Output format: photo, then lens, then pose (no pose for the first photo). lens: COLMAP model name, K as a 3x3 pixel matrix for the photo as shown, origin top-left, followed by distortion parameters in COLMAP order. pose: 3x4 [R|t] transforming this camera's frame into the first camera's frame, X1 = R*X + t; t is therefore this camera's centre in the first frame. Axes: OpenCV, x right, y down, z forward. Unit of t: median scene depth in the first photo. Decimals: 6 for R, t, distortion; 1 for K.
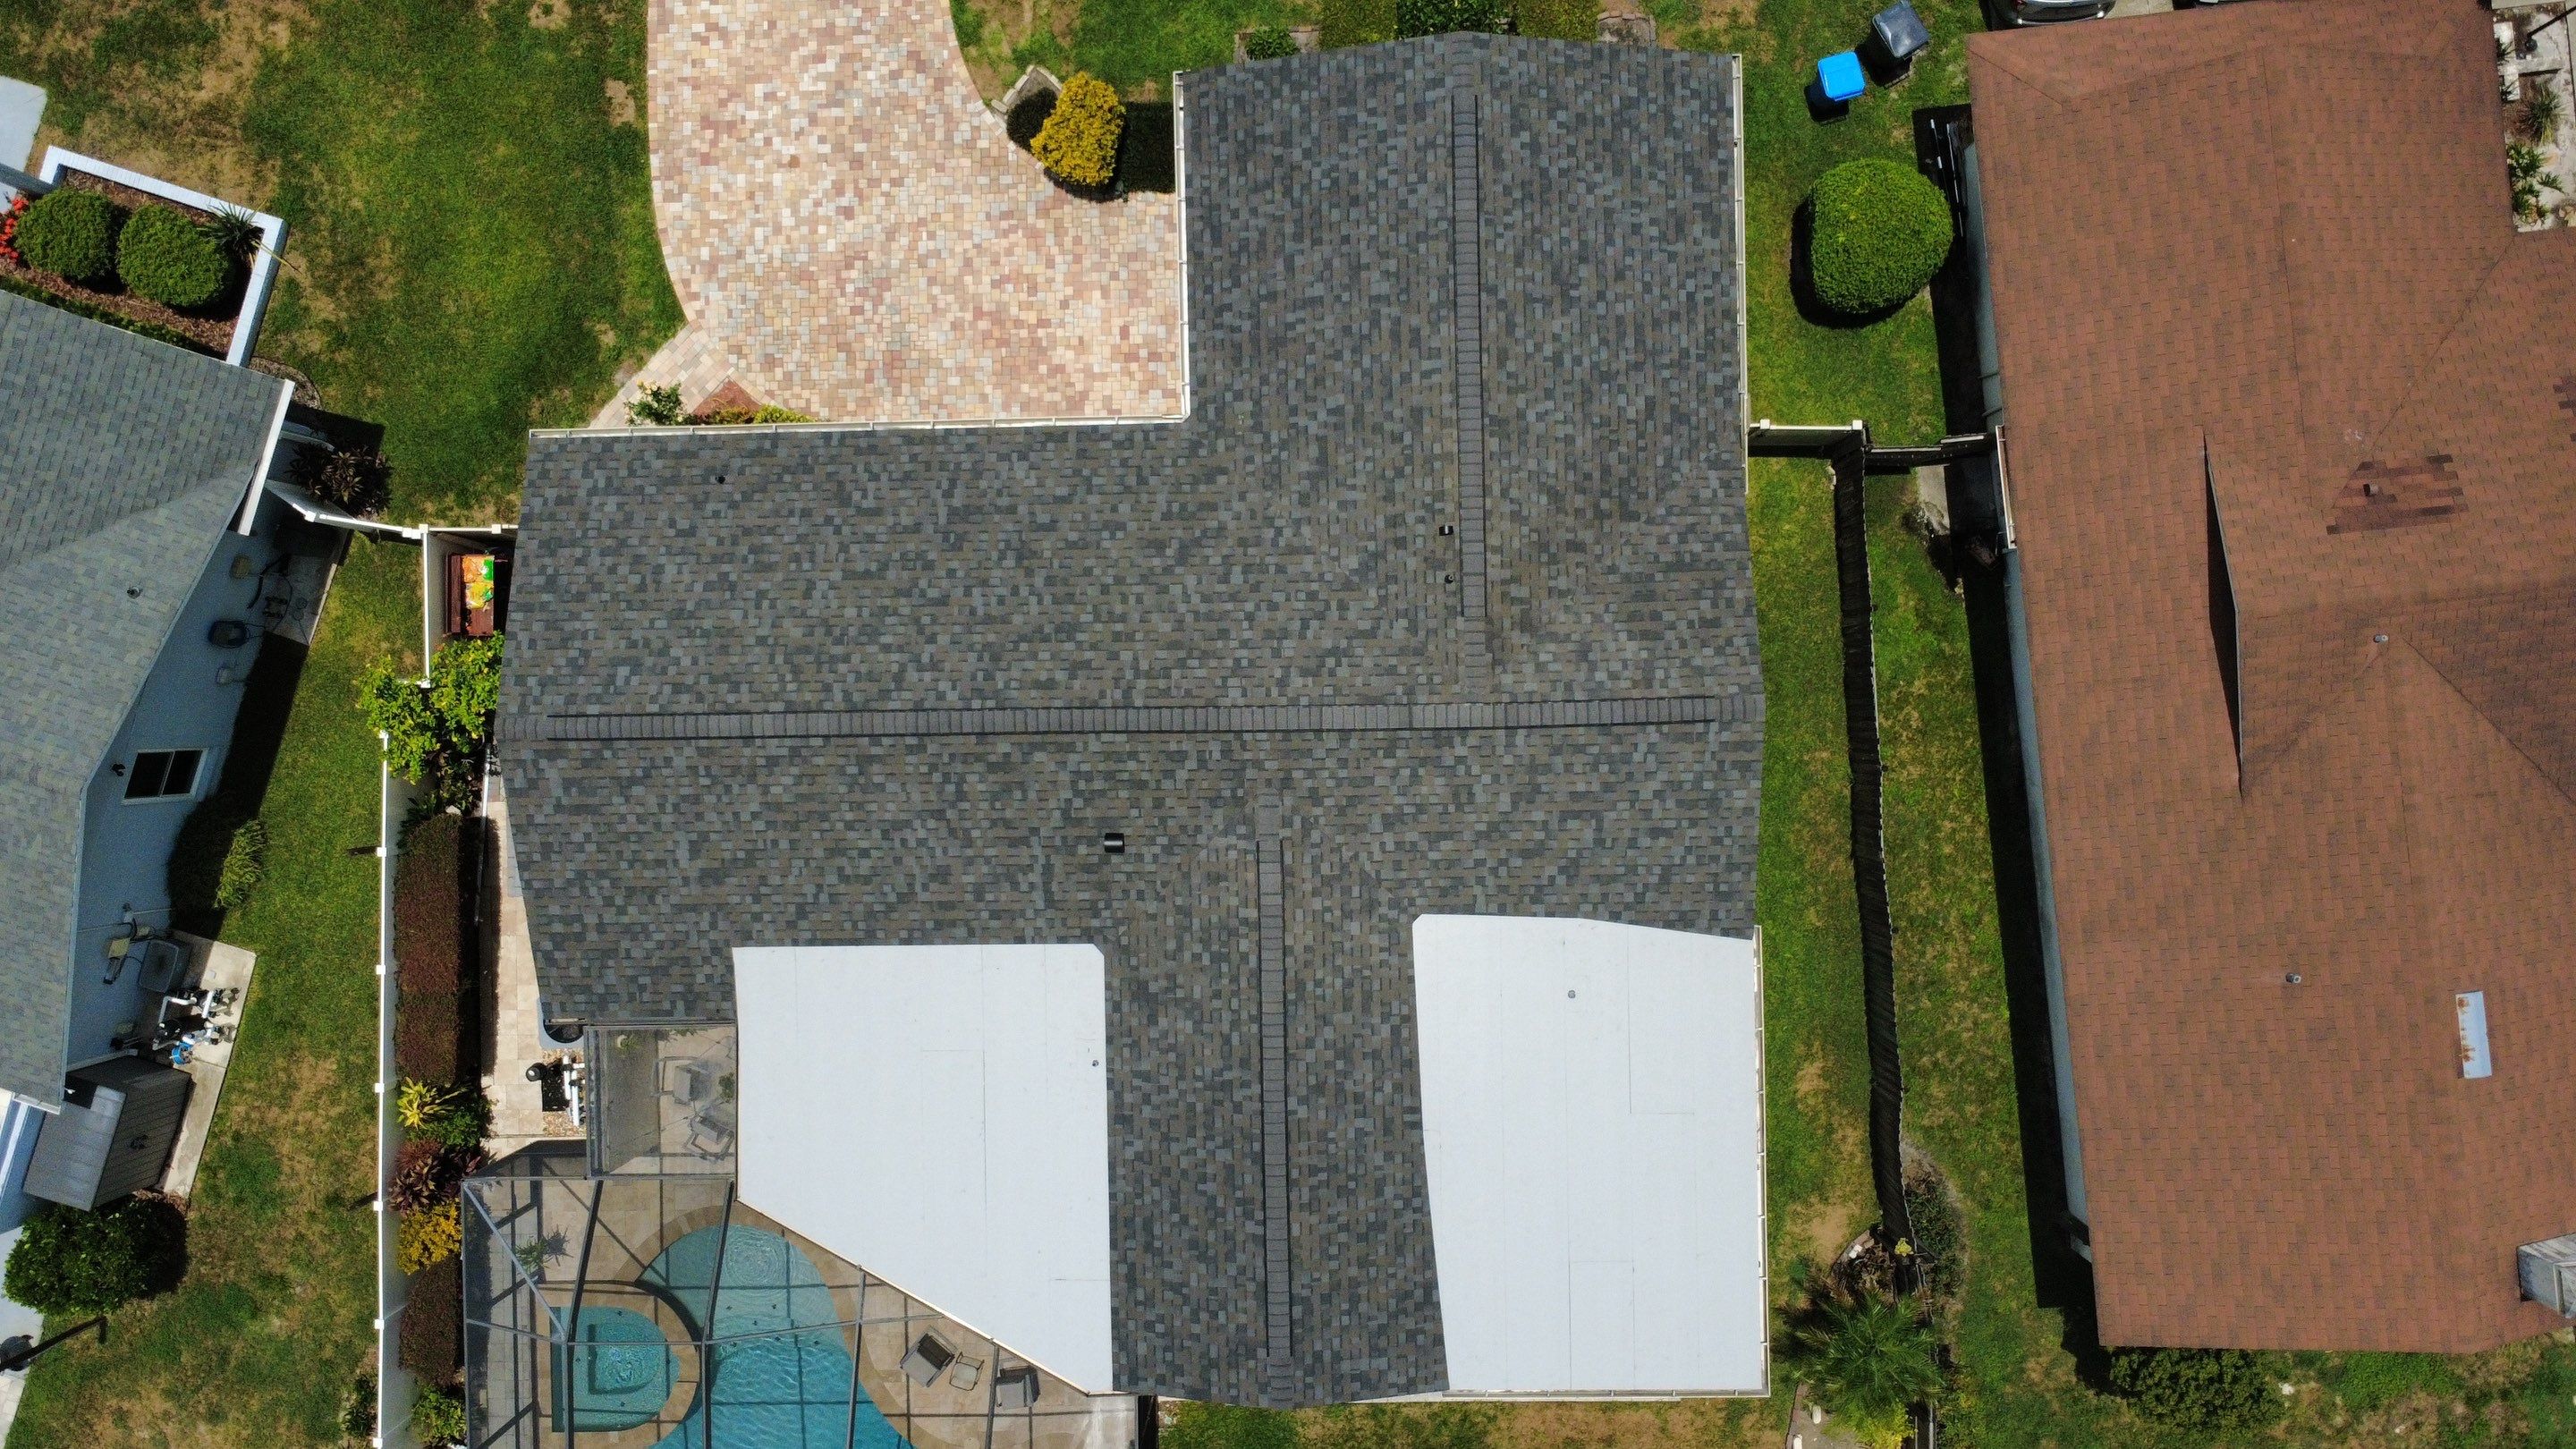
lens RADIAL K [[1876.8, 0, 1285.1], [0, 1876.8, 721.0], [0, 0, 1]] dist [-0.001610, 0.005305]
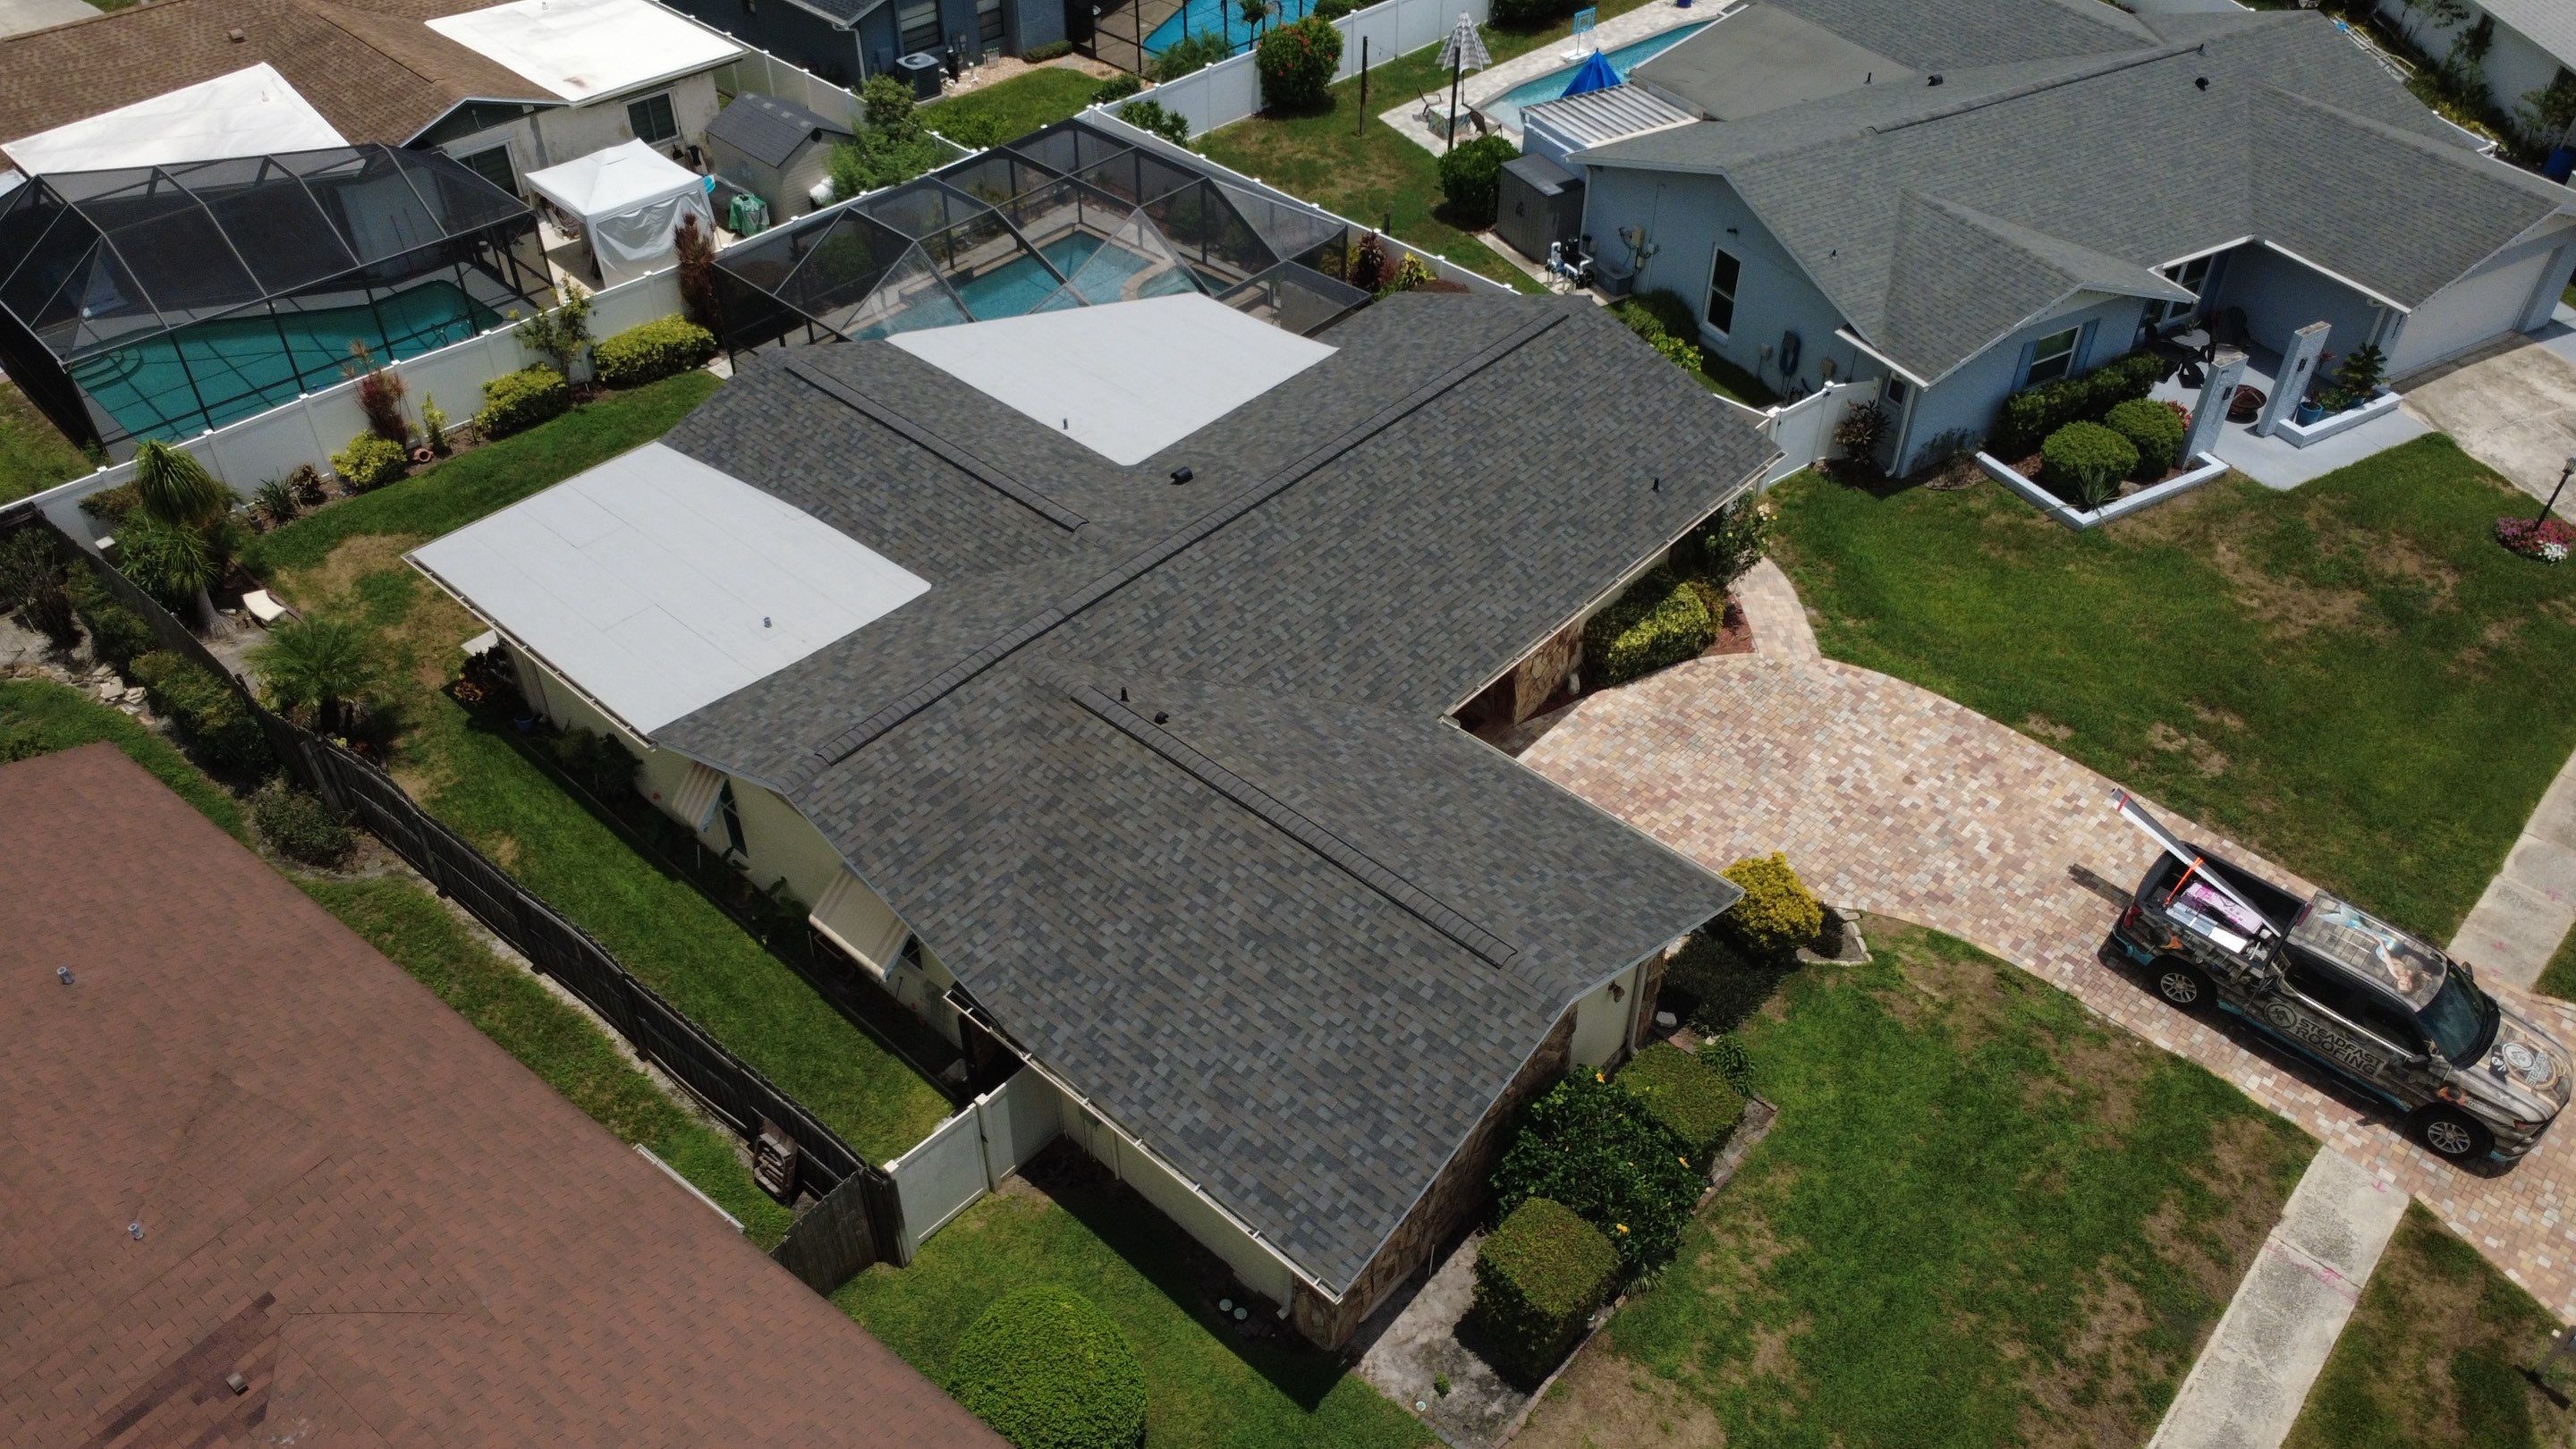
lens RADIAL K [[1876.8, 0, 1282.3], [0, 1876.8, 725.2], [0, 0, 1]] dist [-0.001610, 0.005305]
pose [[-0.682904, 0.492400, -0.539614, 0.532133], [-0.730419, -0.448730, 0.514907, -0.606505], [0.011399, 0.745777, 0.666098, 0.343002]]
